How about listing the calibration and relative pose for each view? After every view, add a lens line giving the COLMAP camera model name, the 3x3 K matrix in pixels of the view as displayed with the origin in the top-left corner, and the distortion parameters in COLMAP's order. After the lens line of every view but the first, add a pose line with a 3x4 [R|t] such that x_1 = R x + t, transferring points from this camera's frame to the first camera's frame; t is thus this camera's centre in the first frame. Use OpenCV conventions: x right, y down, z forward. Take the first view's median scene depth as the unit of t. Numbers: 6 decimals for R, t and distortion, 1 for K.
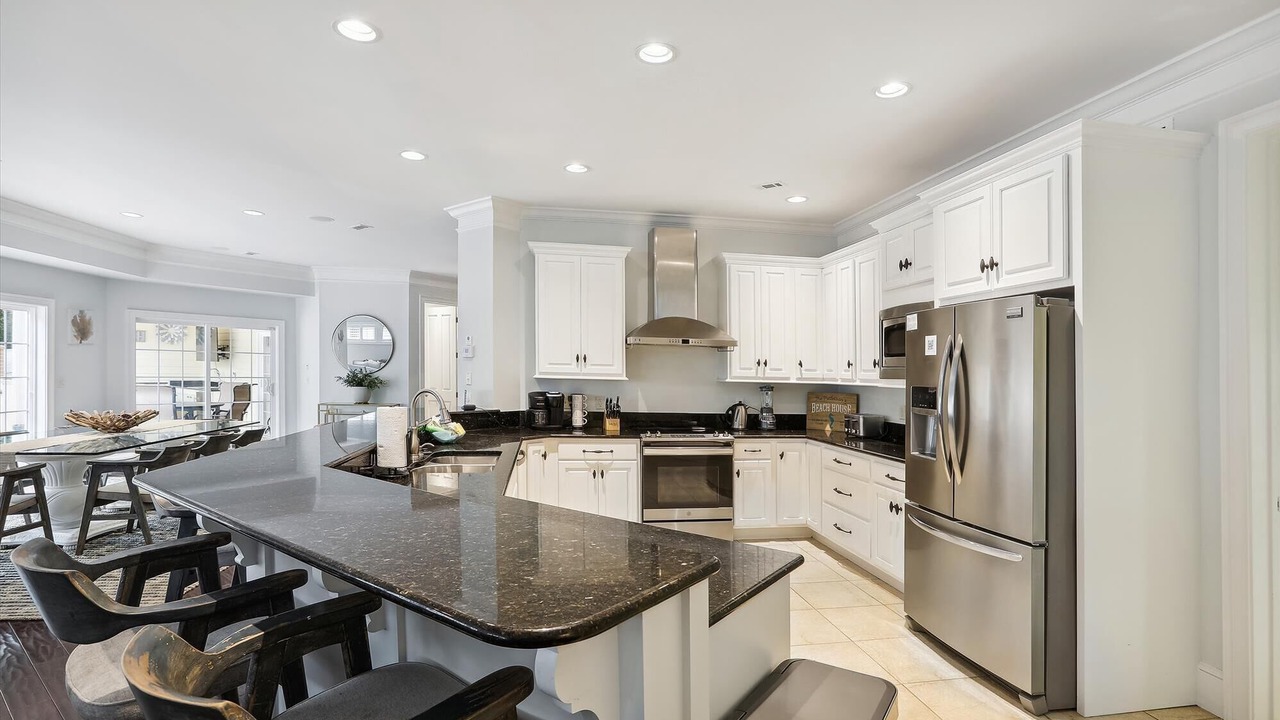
lens RADIAL K [[594.1, 0, 642.2], [0, 594.1, 332.2], [0, 0, 1]] dist [-0.037402, 0.000019]
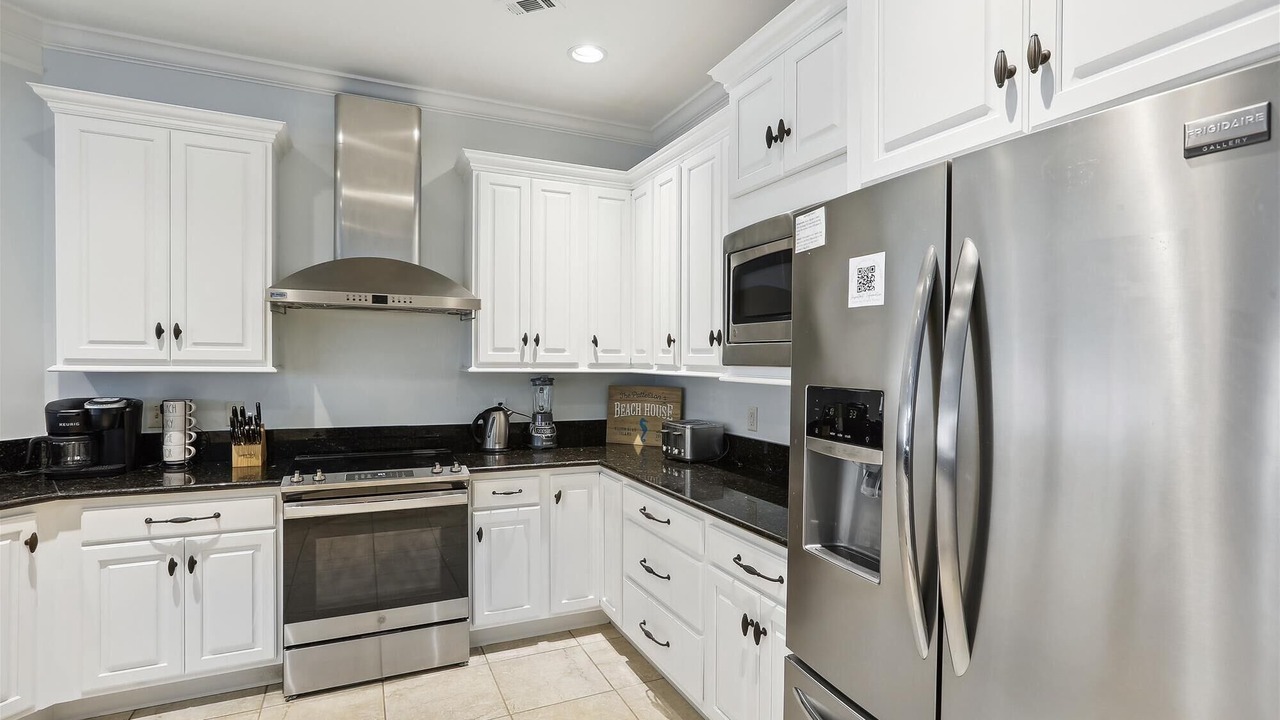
lens RADIAL K [[623.4, 0, 640.0], [0, 623.4, 360.0], [0, 0, 1]] dist [0.000031, 0.000241]
pose [[0.961056, -0.011800, 0.276100, 0.140388], [-0.008674, 0.997308, 0.072818, 0.026984], [-0.276216, -0.072377, 0.958367, 0.385044]]
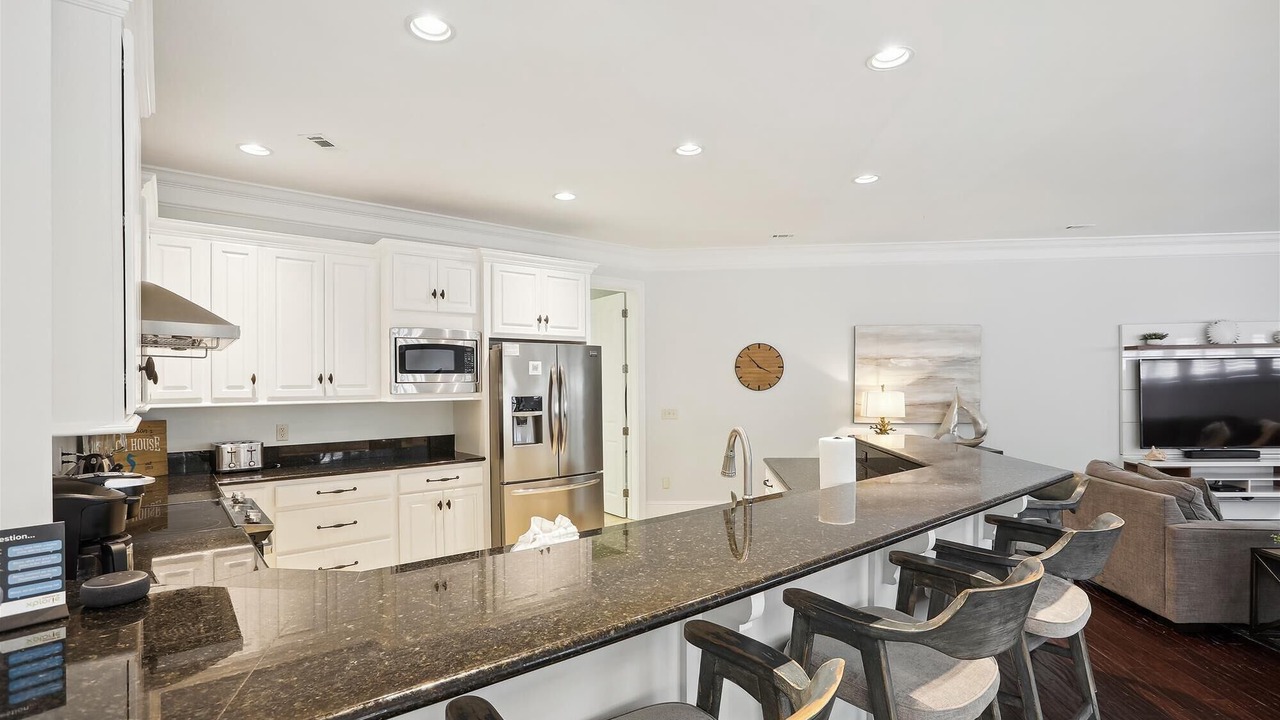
lens RADIAL K [[603.3, 0, 635.0], [0, 603.3, 370.7], [0, 0, 1]] dist [-0.002950, 0.000161]
pose [[-0.477494, 0.003287, 0.878629, -0.566213], [-0.055936, 0.997851, -0.034132, 0.039507], [-0.876853, -0.065445, -0.476284, 0.888723]]
